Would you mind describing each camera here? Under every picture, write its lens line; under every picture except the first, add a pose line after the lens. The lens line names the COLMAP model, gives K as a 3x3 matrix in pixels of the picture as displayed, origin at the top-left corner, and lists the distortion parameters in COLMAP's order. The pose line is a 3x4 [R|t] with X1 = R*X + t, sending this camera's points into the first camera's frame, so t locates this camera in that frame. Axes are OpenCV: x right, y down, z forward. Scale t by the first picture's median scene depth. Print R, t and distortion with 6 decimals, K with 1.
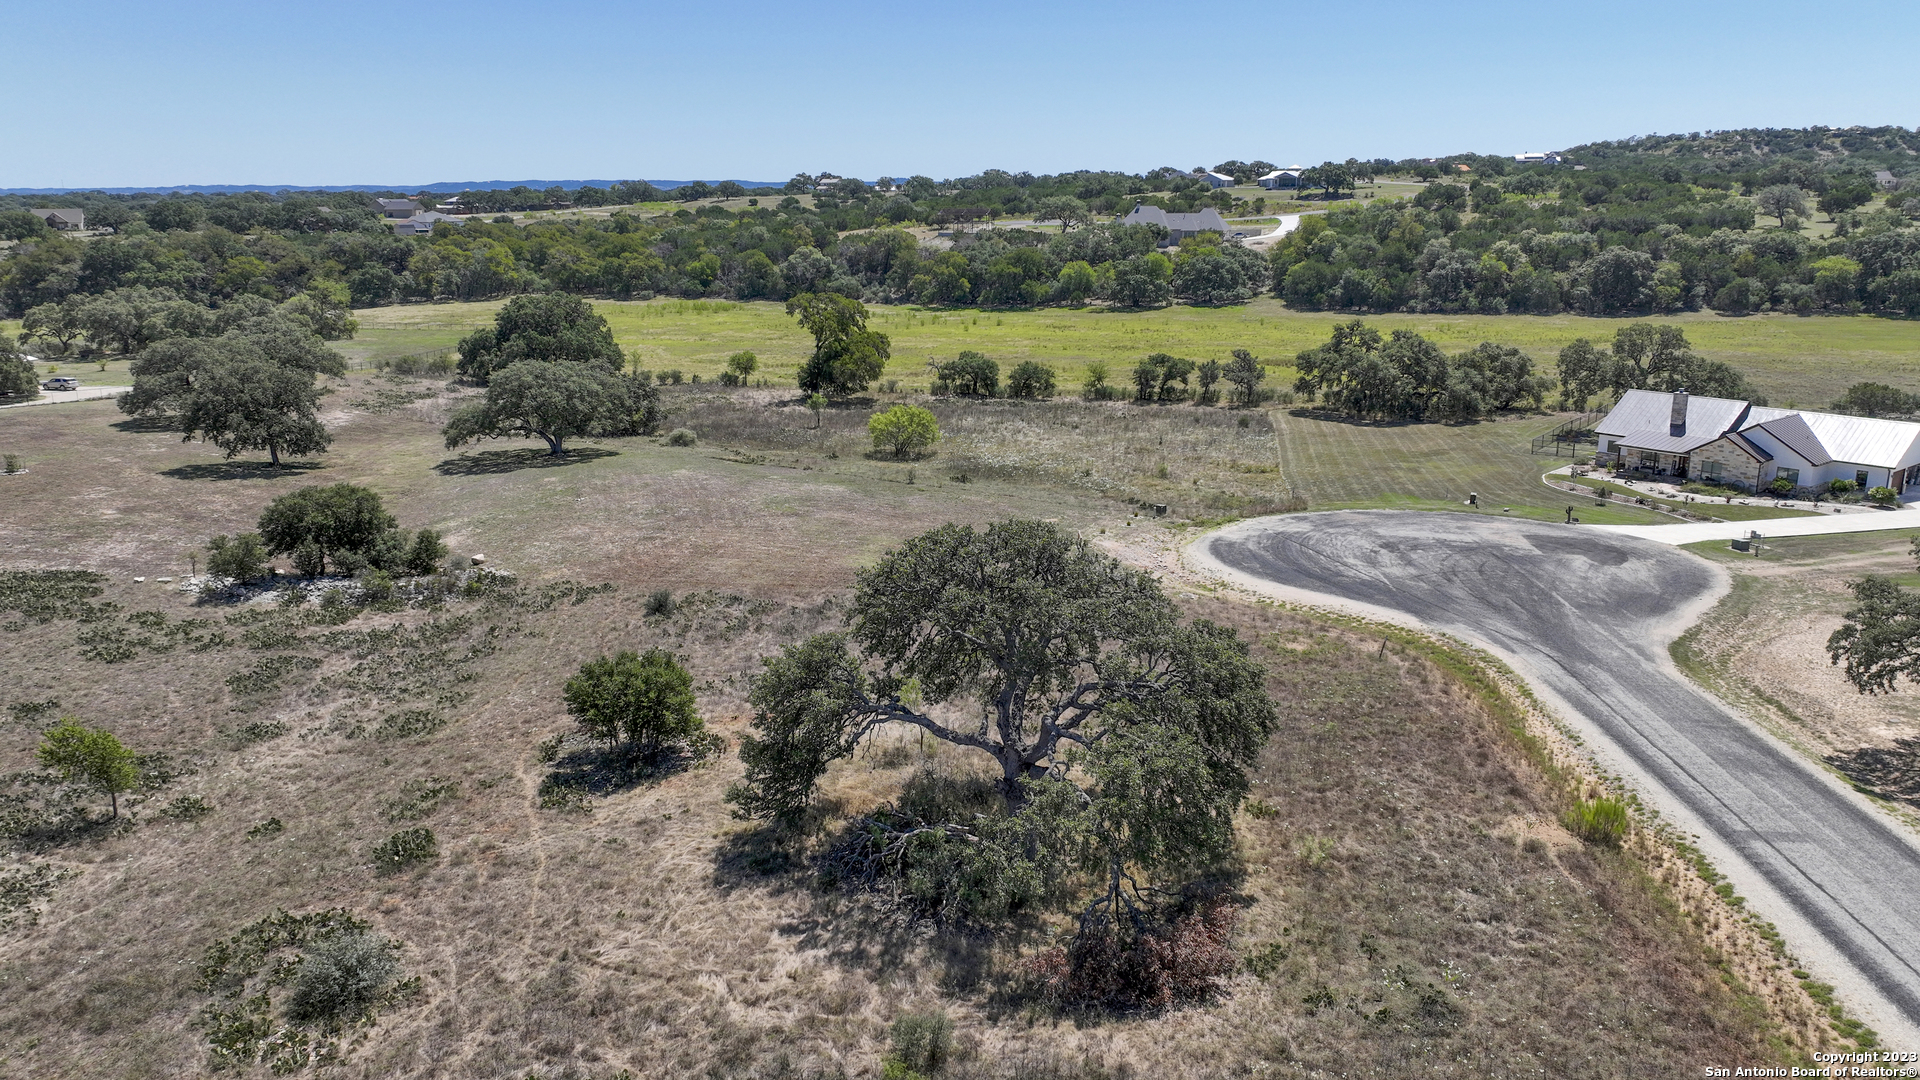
lens RADIAL K [[1365.7, 0, 965.4], [0, 1365.7, 531.6], [0, 0, 1]] dist [0.000905, -0.003983]
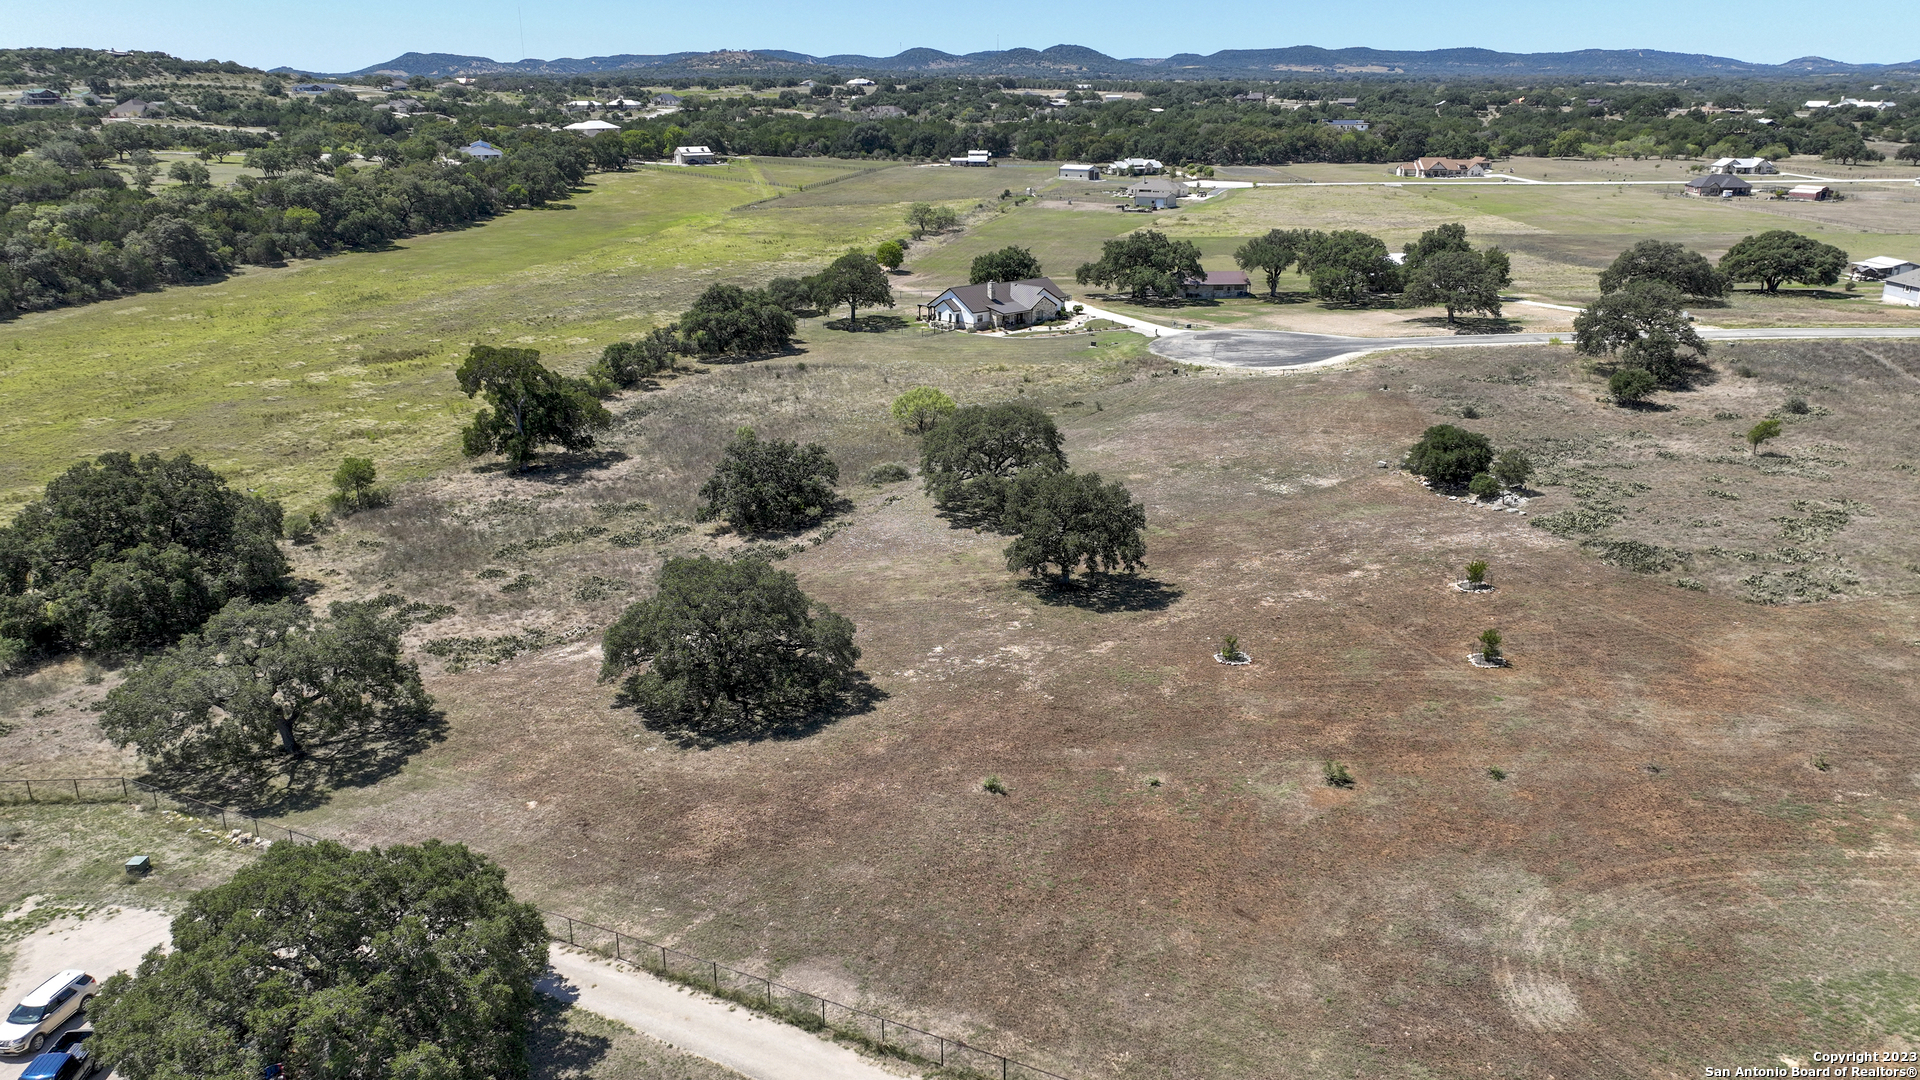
lens RADIAL K [[1365.7, 0, 962.9], [0, 1365.7, 533.7], [0, 0, 1]] dist [0.000905, -0.003983]
pose [[-0.051683, -0.307405, 0.950174, -1.023447], [0.244546, 0.918583, 0.310486, -0.282802], [-0.968259, 0.248409, 0.027700, 0.803504]]
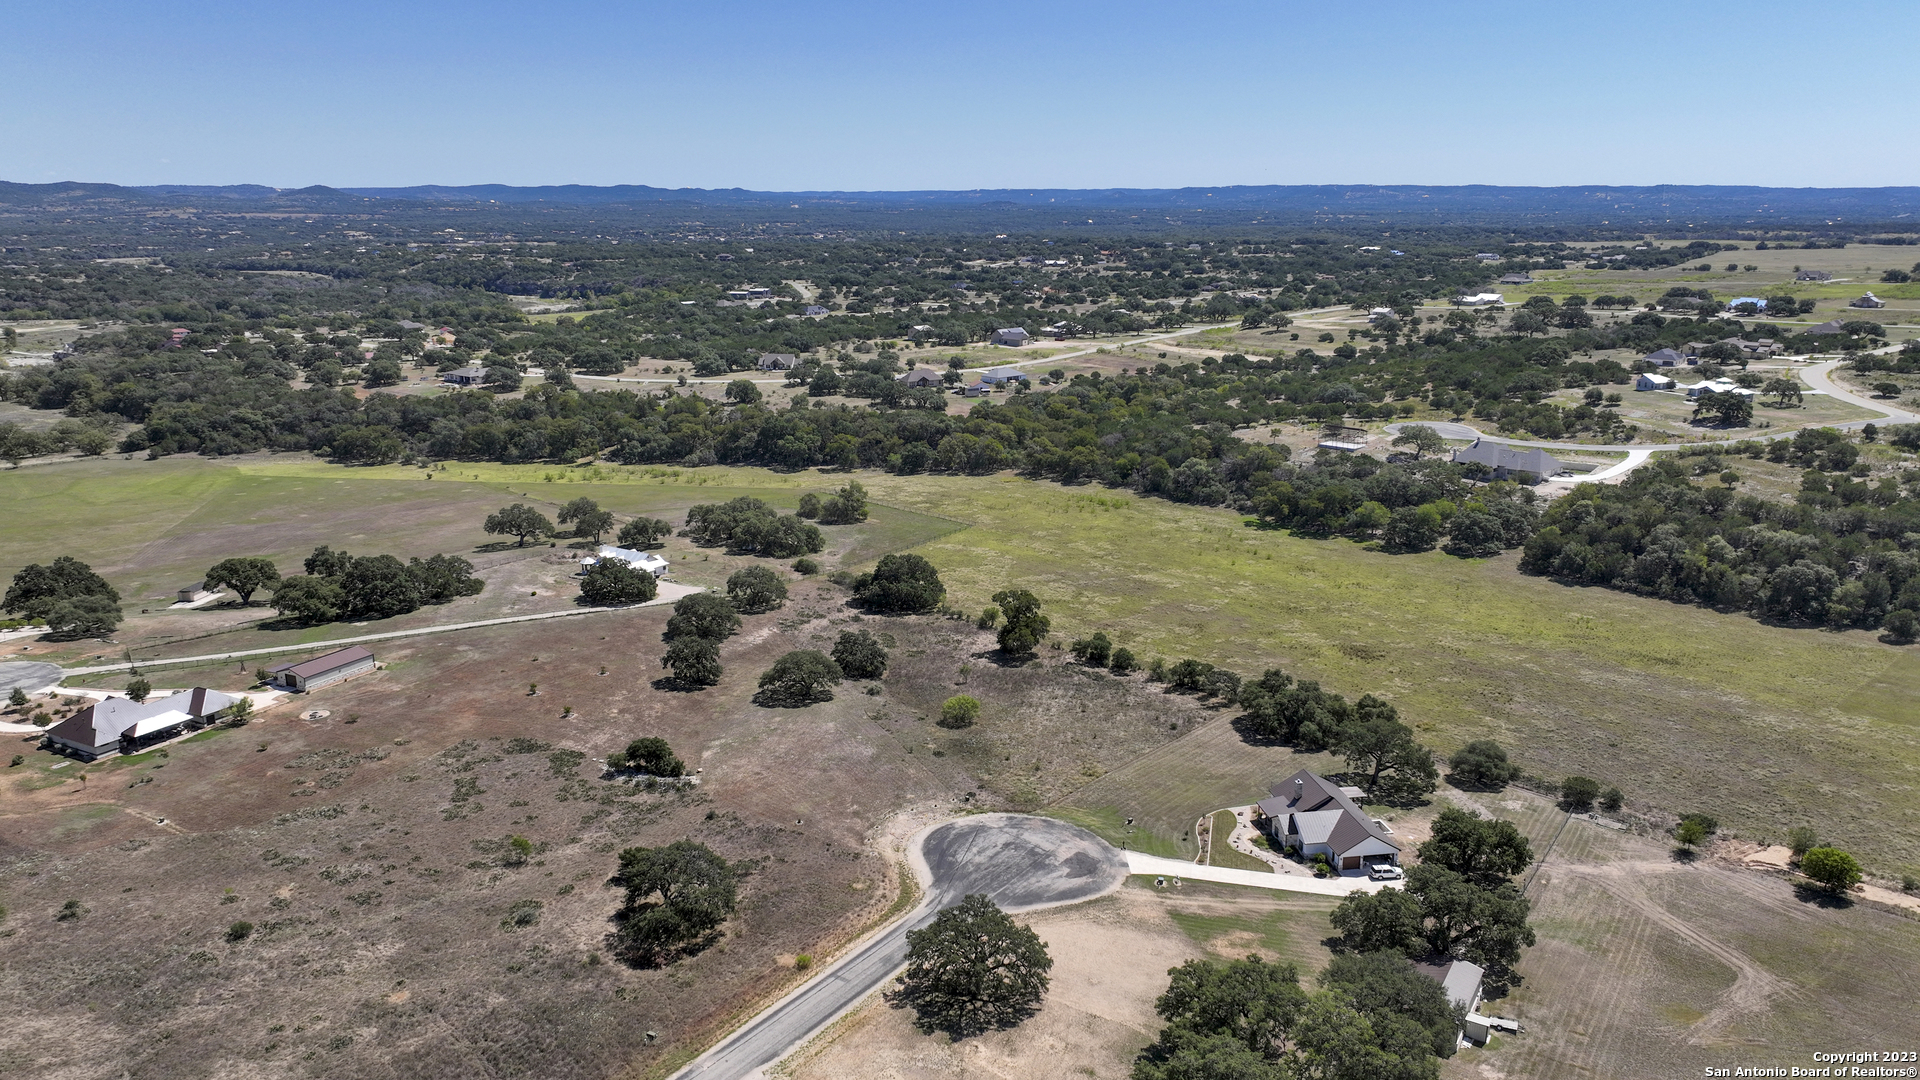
lens RADIAL K [[1365.7, 0, 961.3], [0, 1365.7, 547.5], [0, 0, 1]] dist [0.000905, -0.003983]
pose [[0.867615, 0.125059, -0.481253, 0.724953], [-0.119064, 0.991950, 0.043117, -0.324814], [0.482771, 0.019891, 0.875520, -0.601160]]
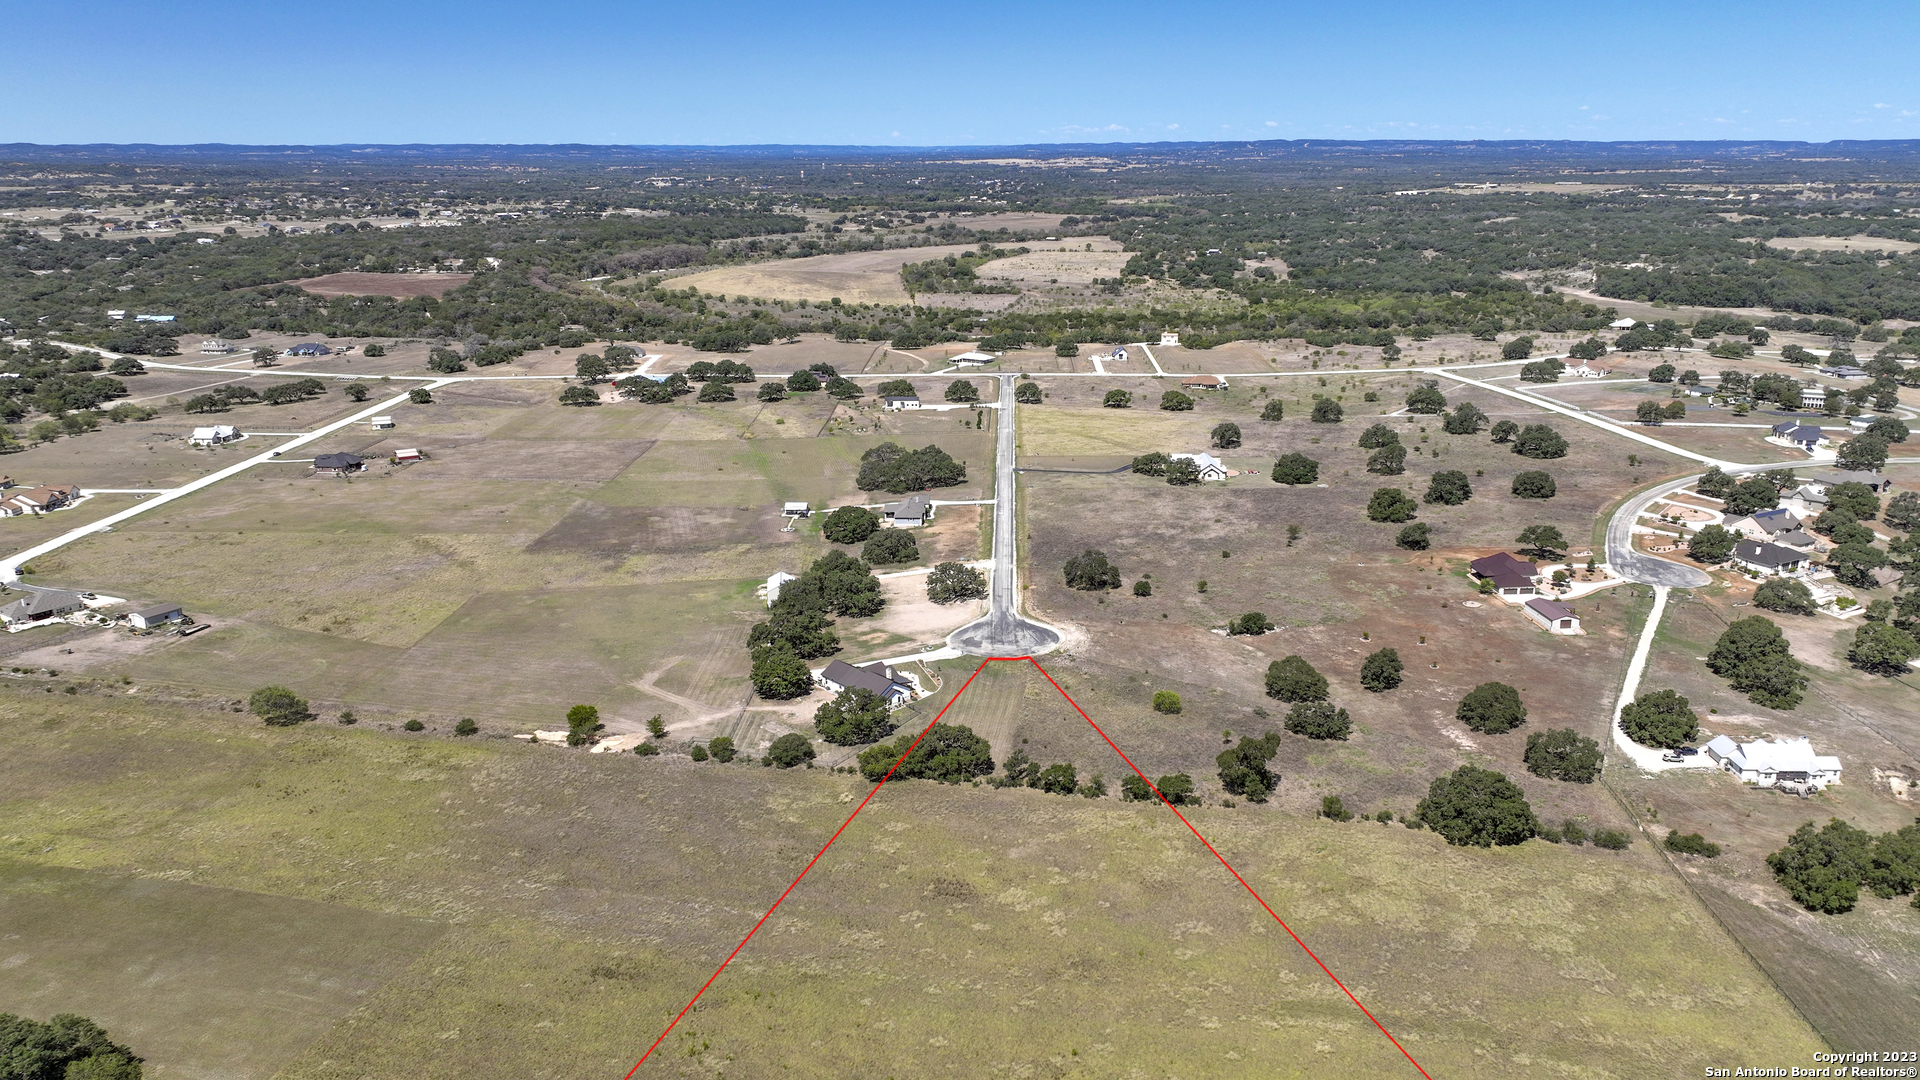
lens RADIAL K [[1365.7, 0, 993.8], [0, 1365.7, 517.1], [0, 0, 1]] dist [0.000905, -0.003983]
pose [[-0.998281, 0.022332, -0.054192, 0.338863], [-0.006746, 0.874653, 0.484703, -1.338321], [0.058223, 0.484235, -0.872999, 2.533415]]
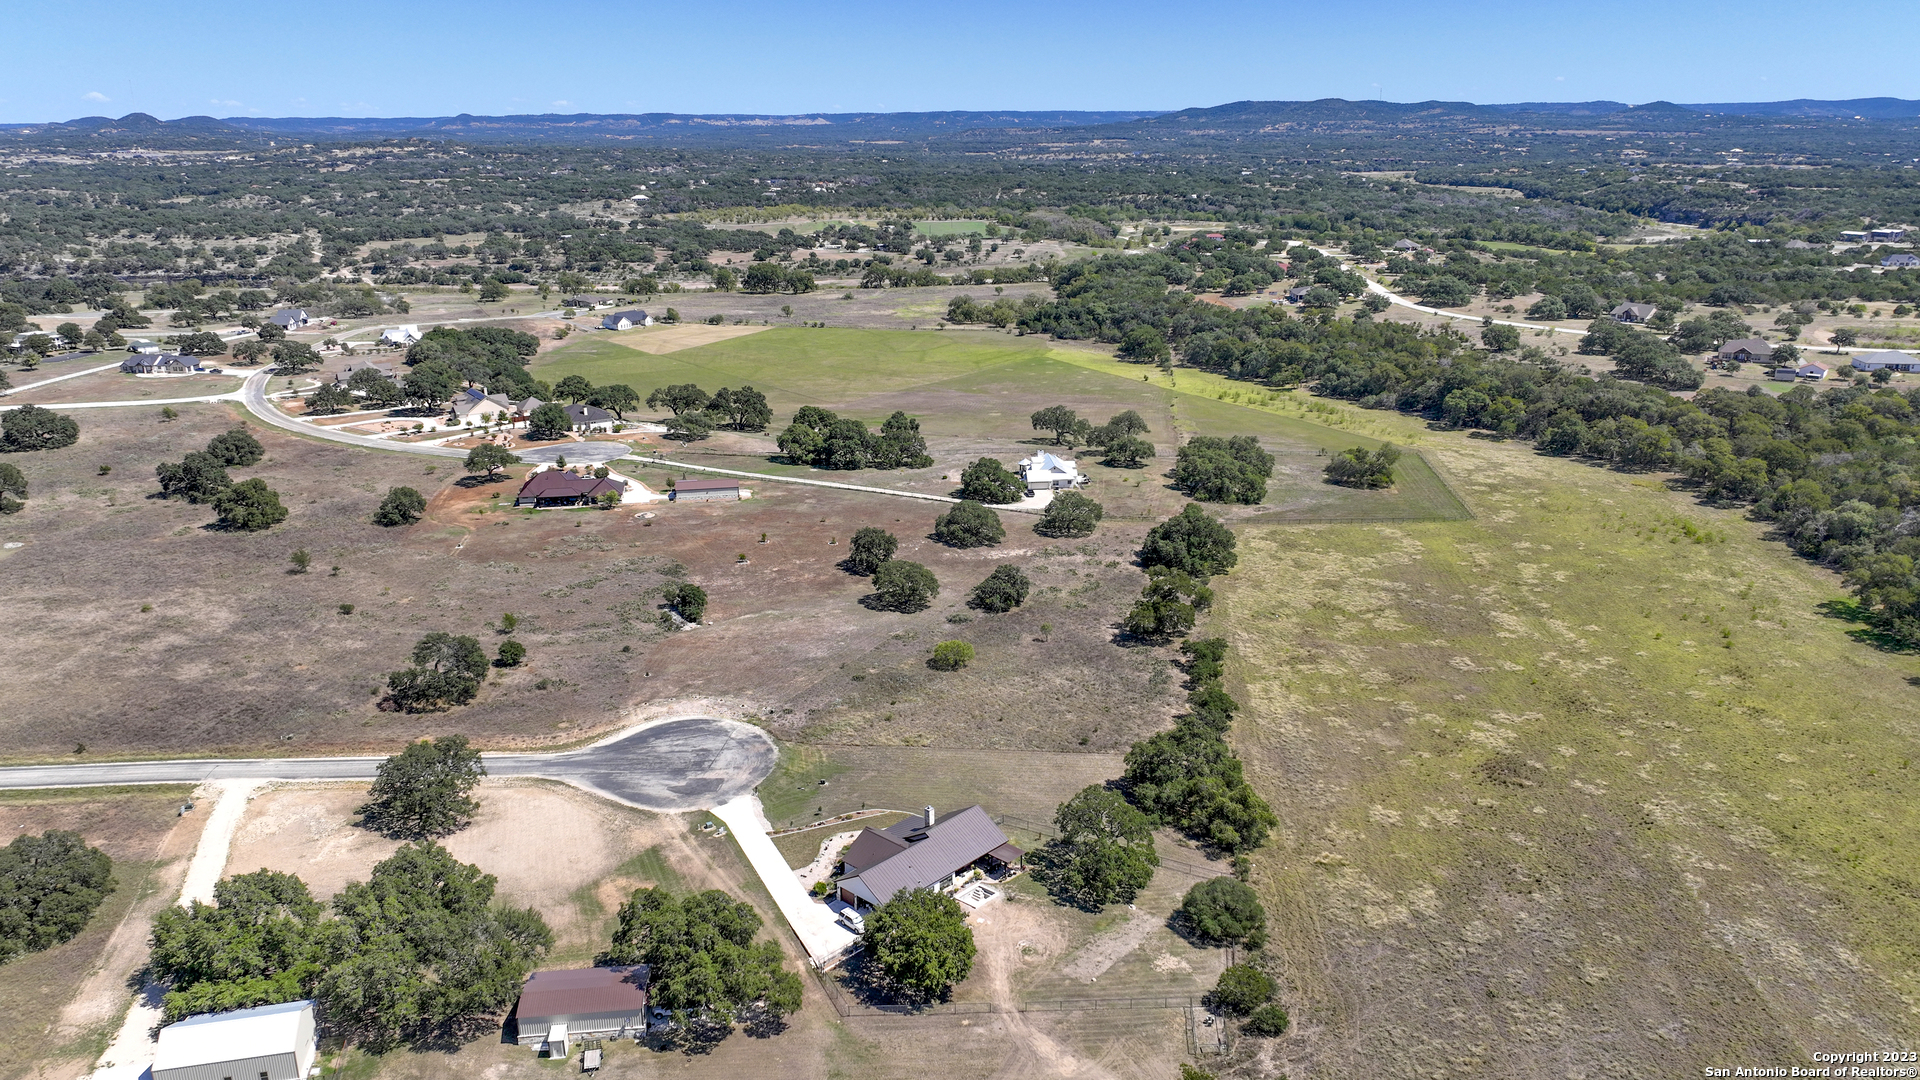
lens RADIAL K [[1365.7, 0, 960.2], [0, 1365.7, 543.9], [0, 0, 1]] dist [0.000905, -0.003983]
pose [[0.143318, 0.295223, -0.944618, 1.441578], [-0.228825, 0.938493, 0.258591, -0.600325], [0.962860, 0.179092, 0.202057, 0.496206]]
